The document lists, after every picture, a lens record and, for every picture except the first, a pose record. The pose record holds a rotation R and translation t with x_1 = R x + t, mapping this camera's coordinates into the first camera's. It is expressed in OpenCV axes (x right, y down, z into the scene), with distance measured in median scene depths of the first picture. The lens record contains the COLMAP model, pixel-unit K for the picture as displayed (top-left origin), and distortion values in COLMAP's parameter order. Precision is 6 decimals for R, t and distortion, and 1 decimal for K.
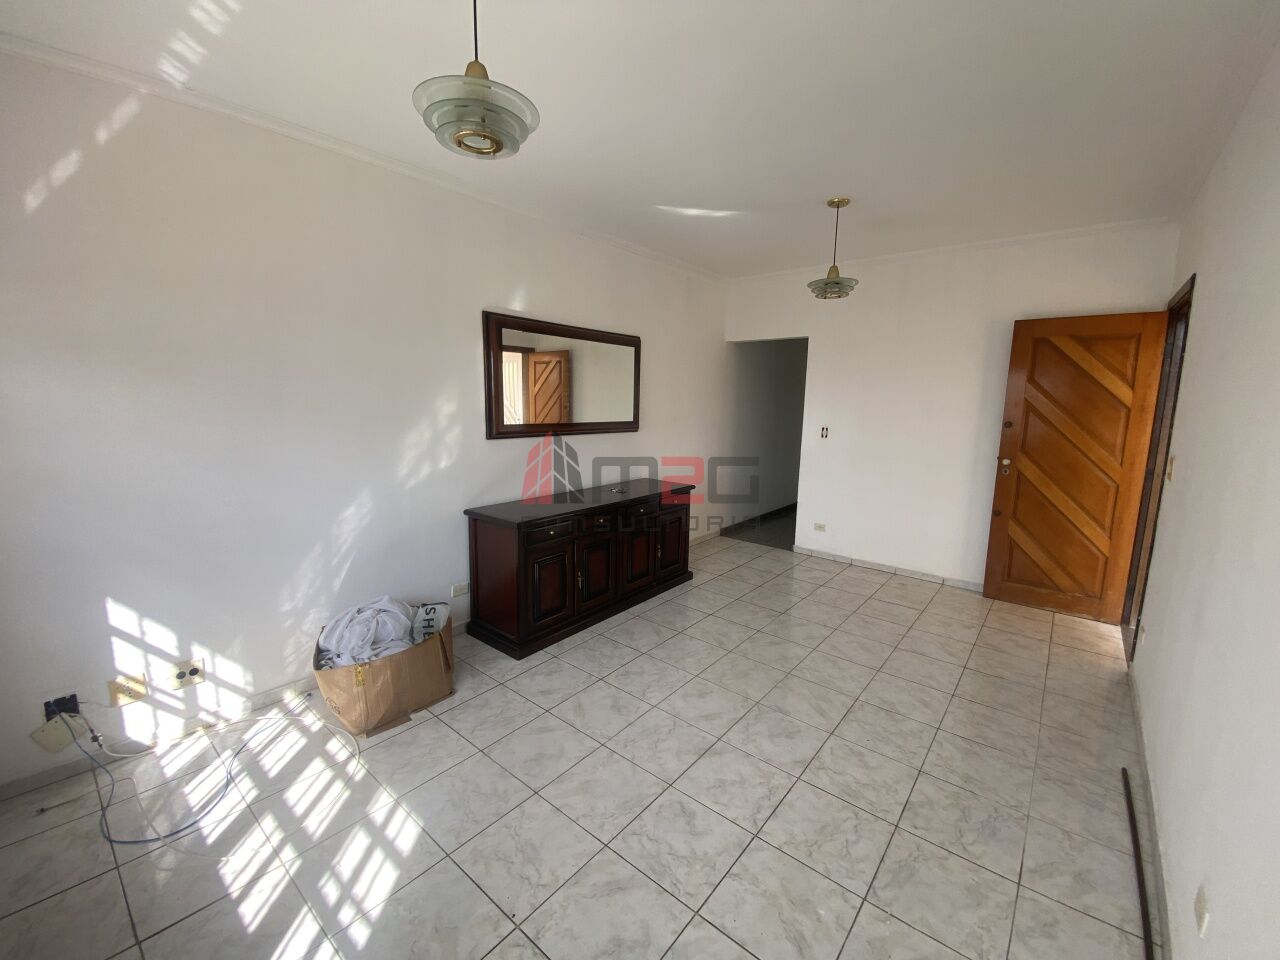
lens RADIAL K [[522.5, 0, 643.2], [0, 522.5, 475.6], [0, 0, 1]] dist [0.012926, -0.001714]
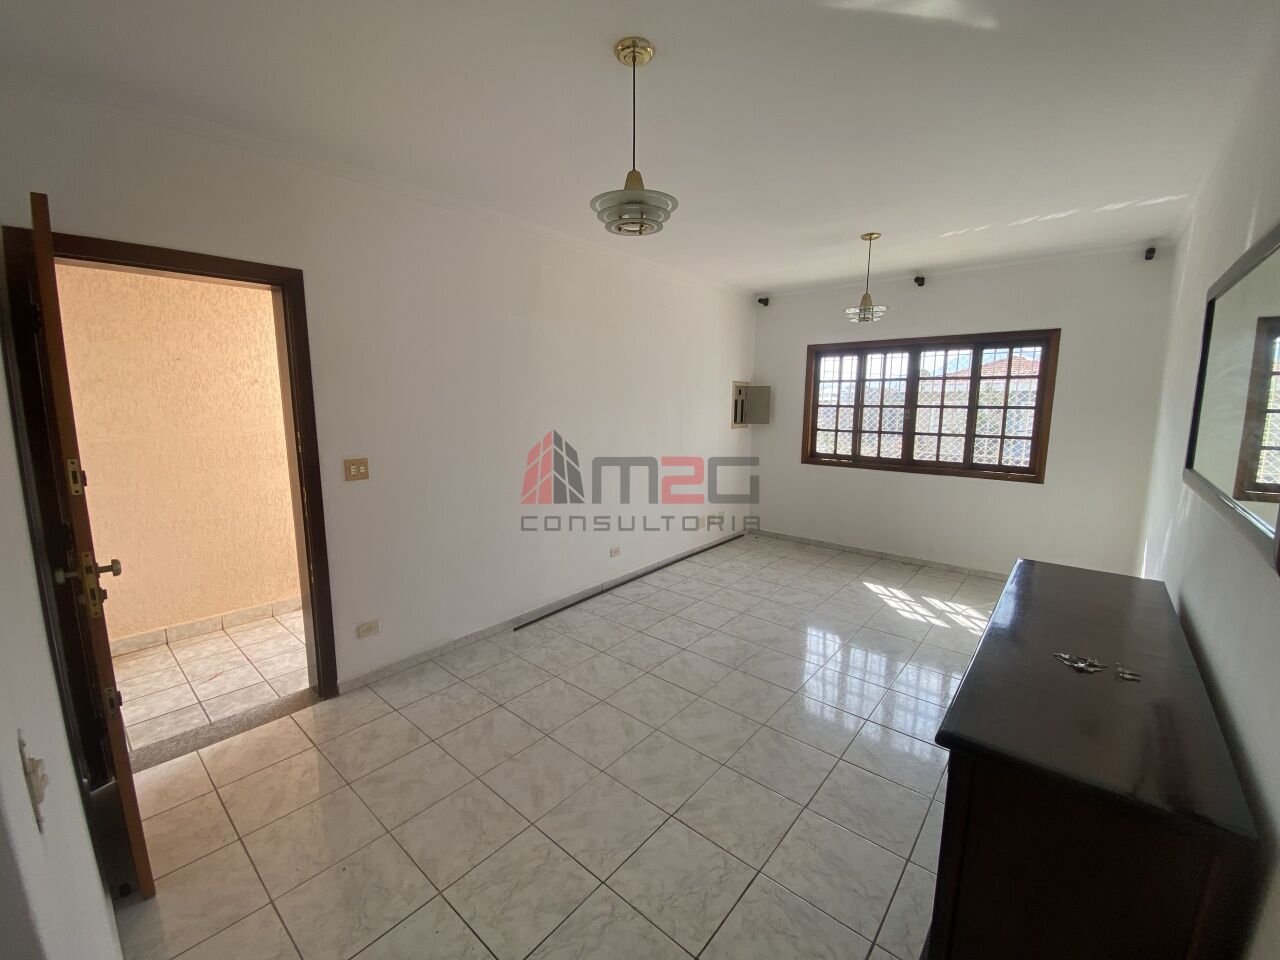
lens RADIAL K [[522.5, 0, 643.7], [0, 522.5, 471.0], [0, 0, 1]] dist [0.012926, -0.001714]
pose [[-0.999804, -0.018857, 0.006041, 0.340195], [-0.016341, 0.958054, 0.286122, -0.256507], [-0.011183, 0.285967, -0.958174, 1.603220]]
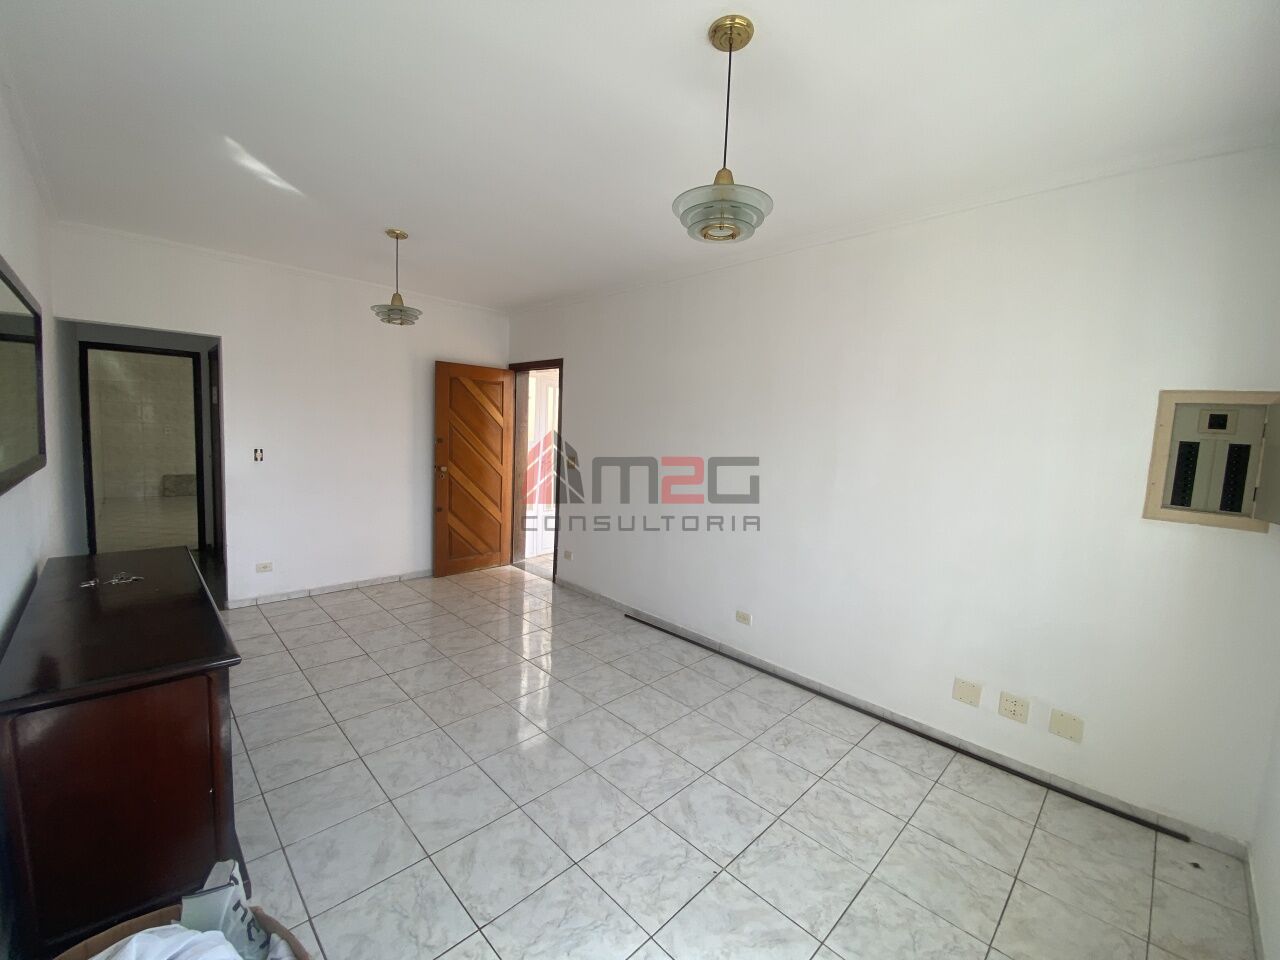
lens RADIAL K [[522.5, 0, 636.6], [0, 522.5, 475.6], [0, 0, 1]] dist [0.012926, -0.001714]
pose [[0.111535, -0.101078, 0.988607, -0.634379], [0.113082, 0.989643, 0.088426, -0.083036], [-0.987306, 0.101931, 0.121810, 0.441244]]
